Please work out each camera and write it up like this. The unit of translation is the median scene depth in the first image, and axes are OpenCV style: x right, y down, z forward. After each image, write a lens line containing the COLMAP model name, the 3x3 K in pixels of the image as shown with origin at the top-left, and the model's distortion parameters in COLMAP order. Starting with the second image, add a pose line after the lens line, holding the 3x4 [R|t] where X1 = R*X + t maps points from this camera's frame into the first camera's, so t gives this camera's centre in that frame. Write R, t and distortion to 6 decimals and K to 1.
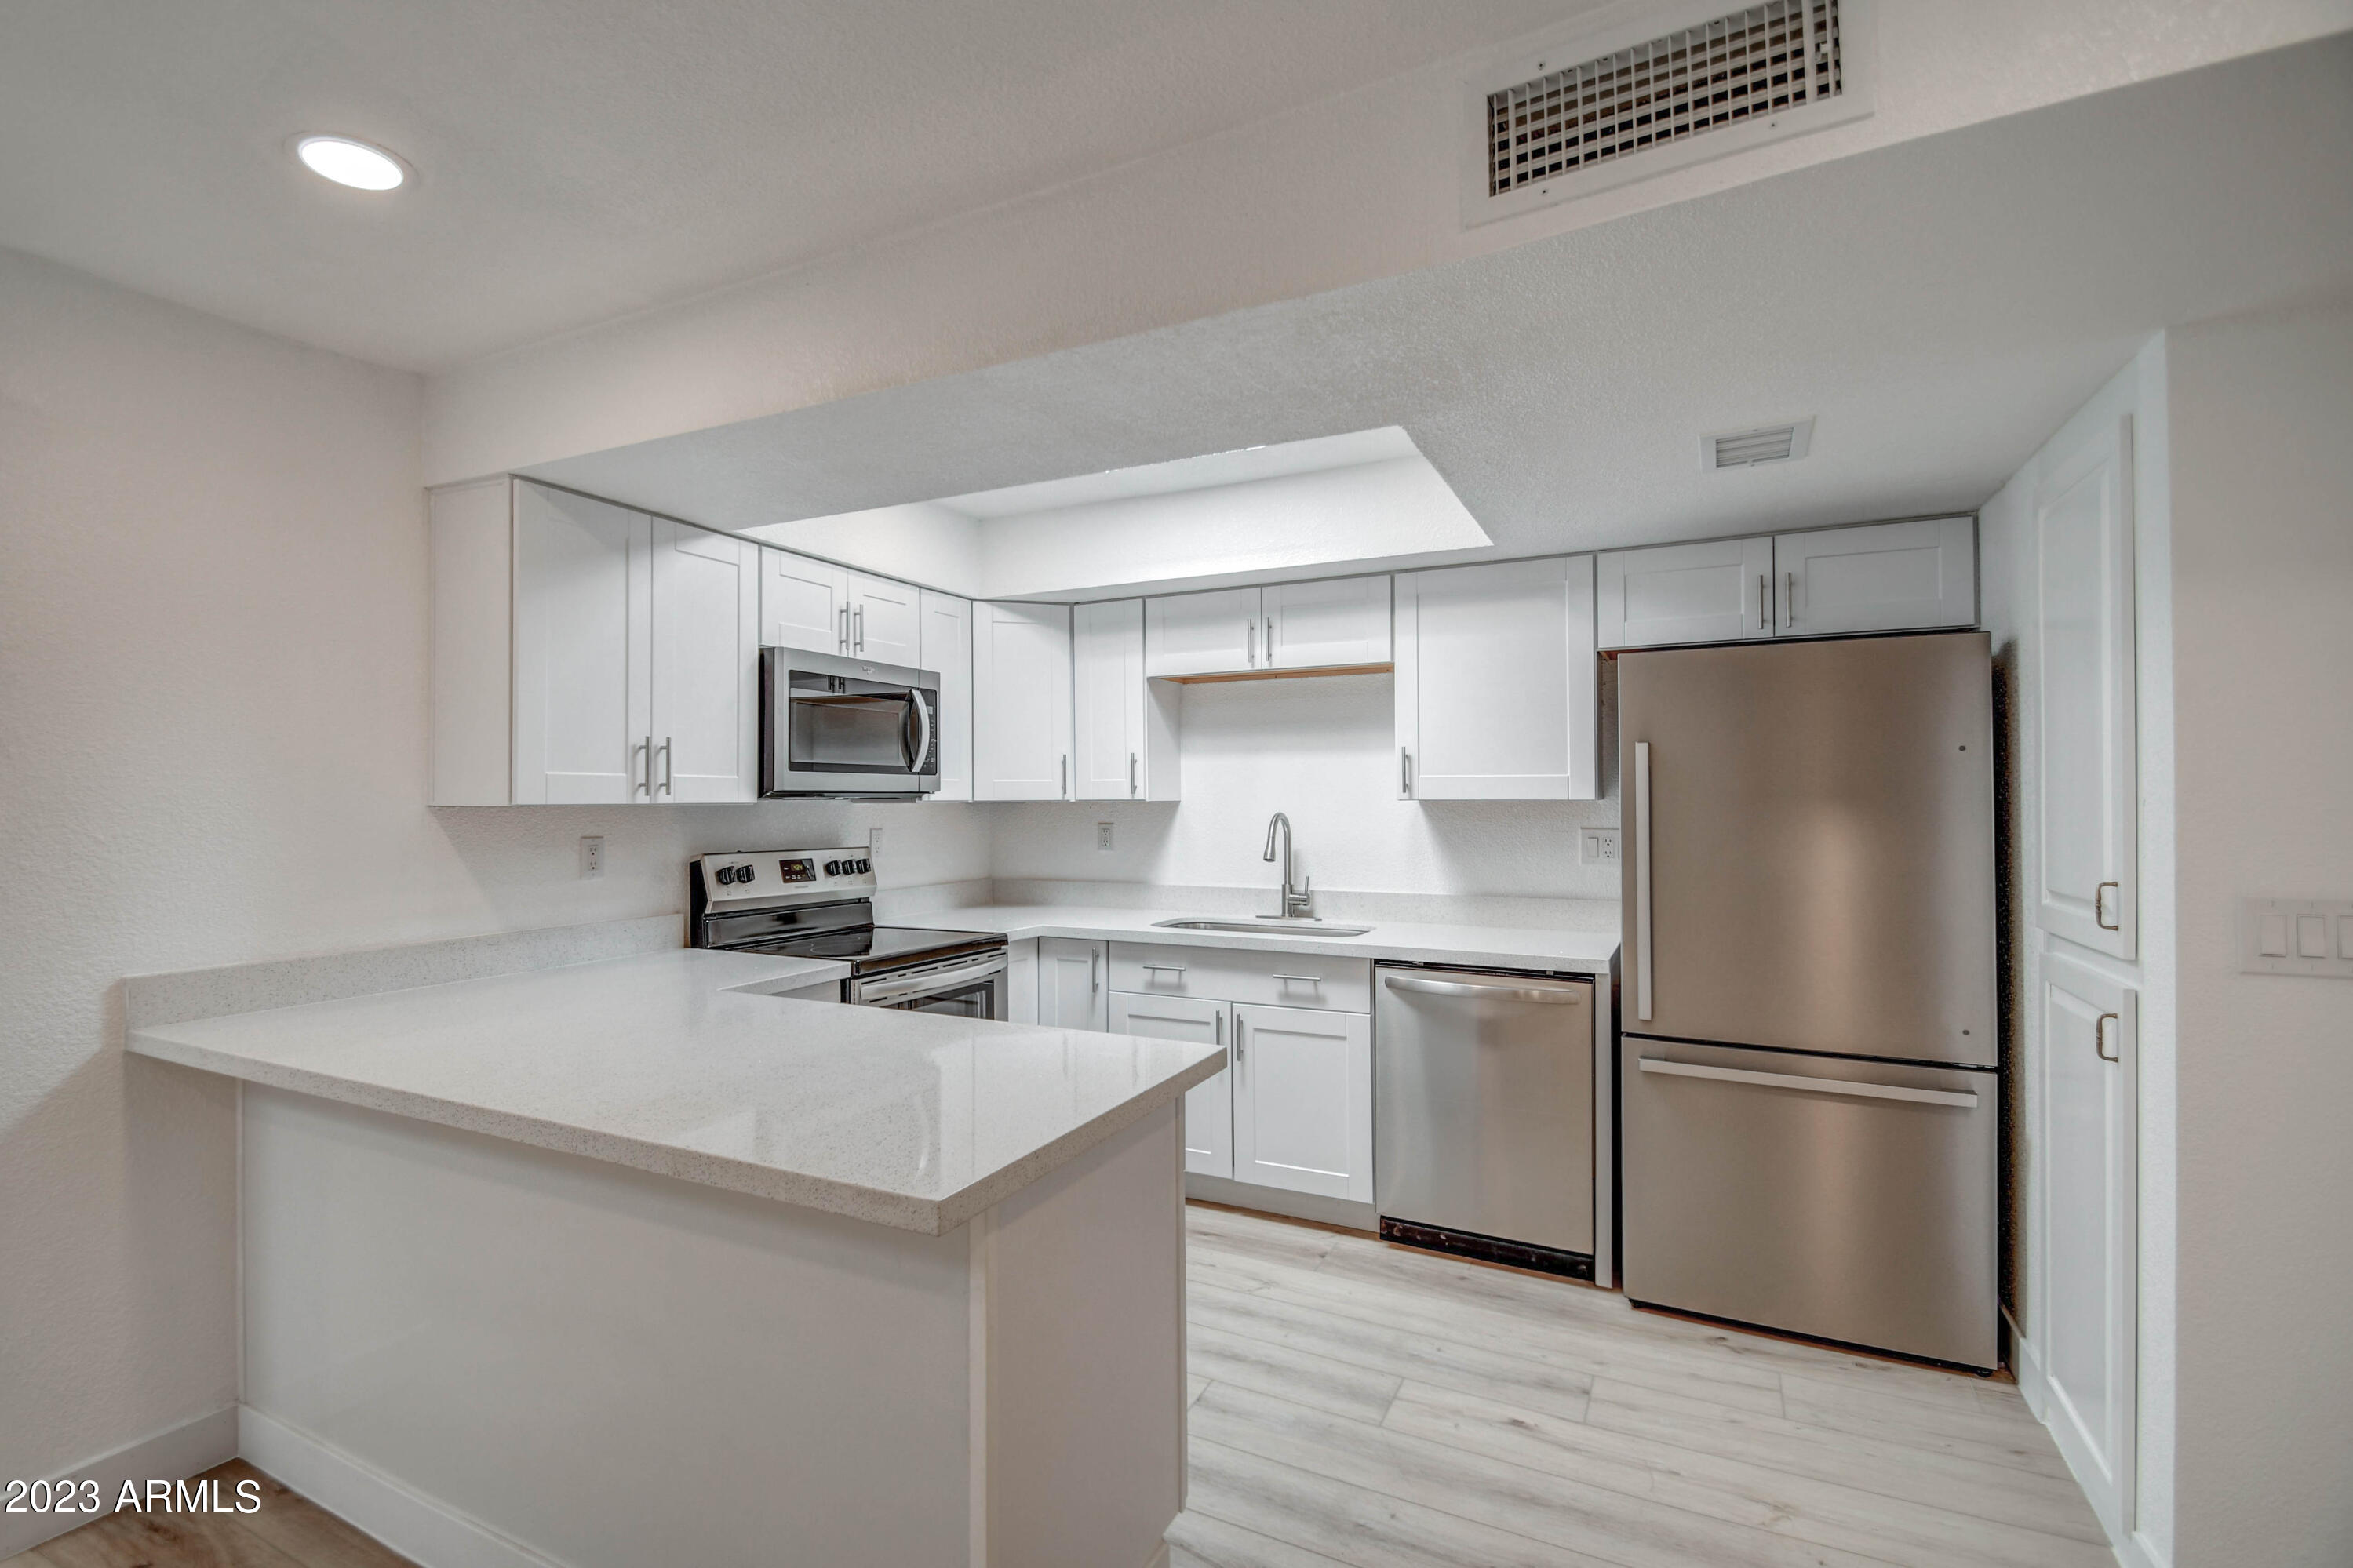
lens RADIAL K [[1087.8, 0, 1095.7], [0, 1087.8, 779.7], [0, 0, 1]] dist [0.017630, -0.019817]
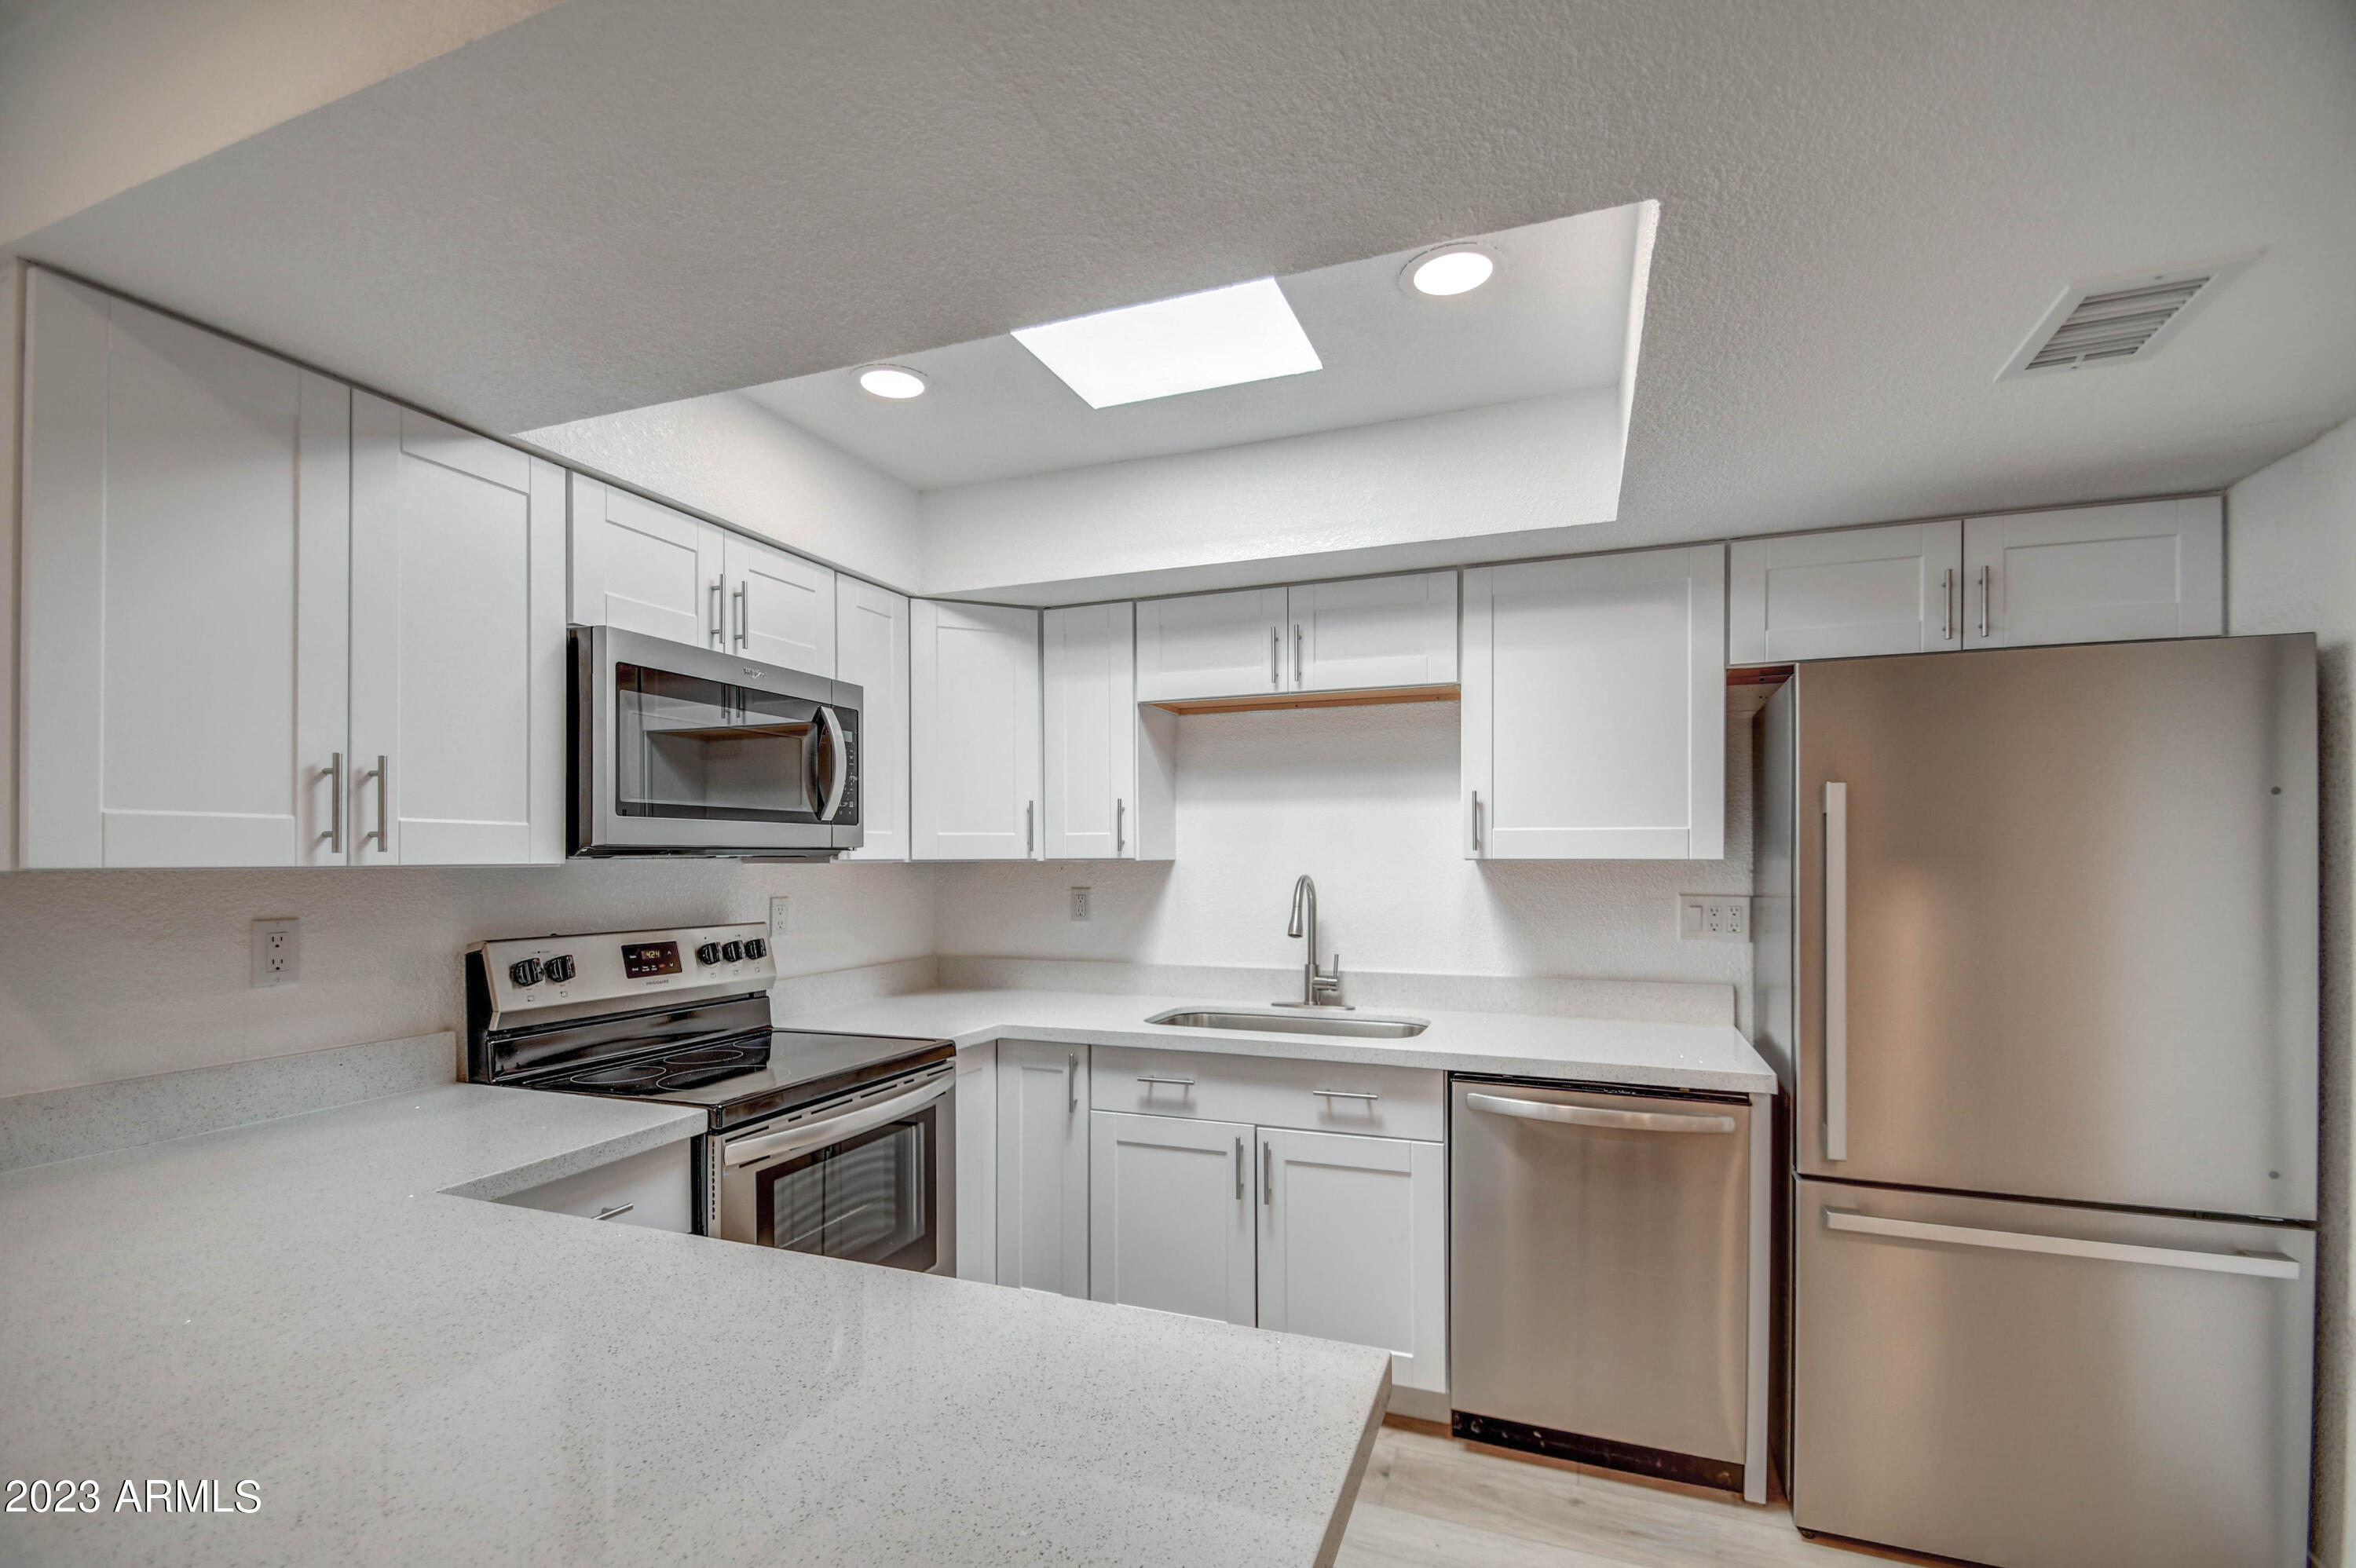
lens RADIAL K [[1064.2, 0, 1176.4], [0, 1064.2, 854.4], [0, 0, 1]] dist [0.033063, -0.025095]
pose [[0.992718, 0.001809, 0.120448, -0.020403], [-0.003775, 0.999863, 0.016093, 0.003163], [-0.120403, -0.016431, 0.992589, 0.272831]]
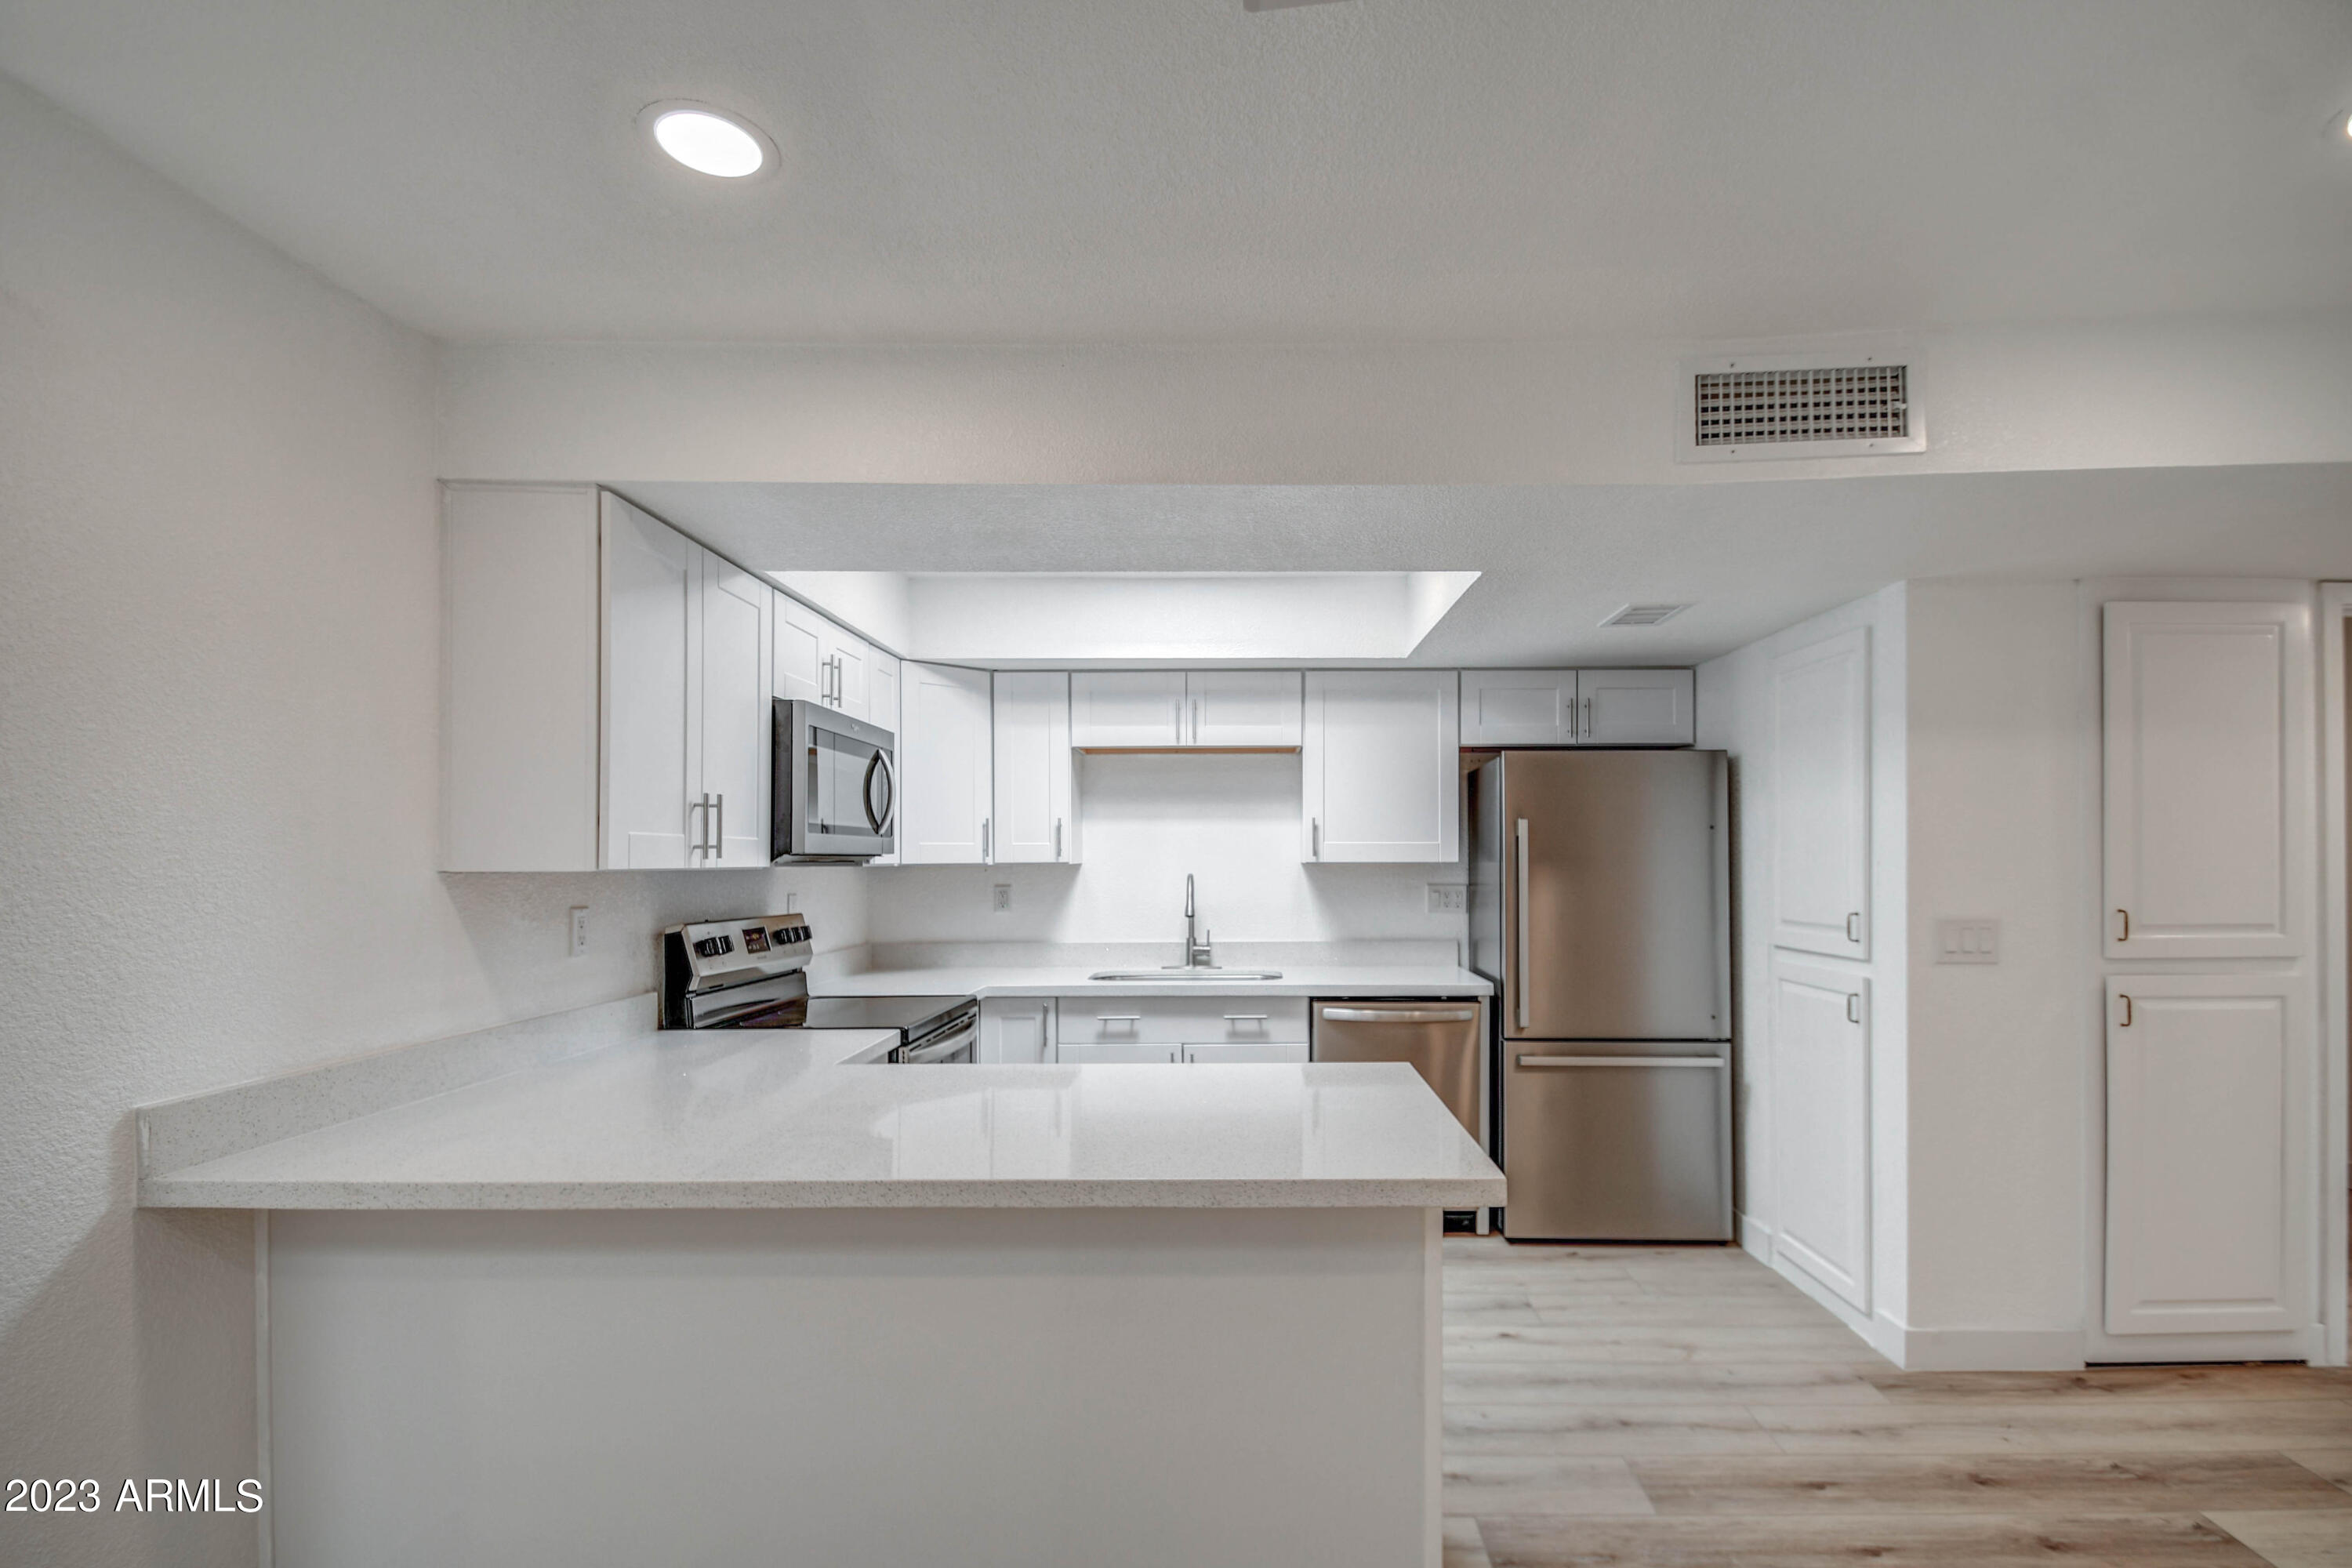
lens RADIAL K [[1042.6, 0, 1262.0], [0, 1042.6, 849.6], [0, 0, 1]] dist [0.013807, -0.015190]
pose [[0.883536, 0.004503, 0.468342, -0.307741], [-0.007776, 0.999957, 0.005055, -0.000856], [-0.468300, -0.008108, 0.883533, 0.018168]]
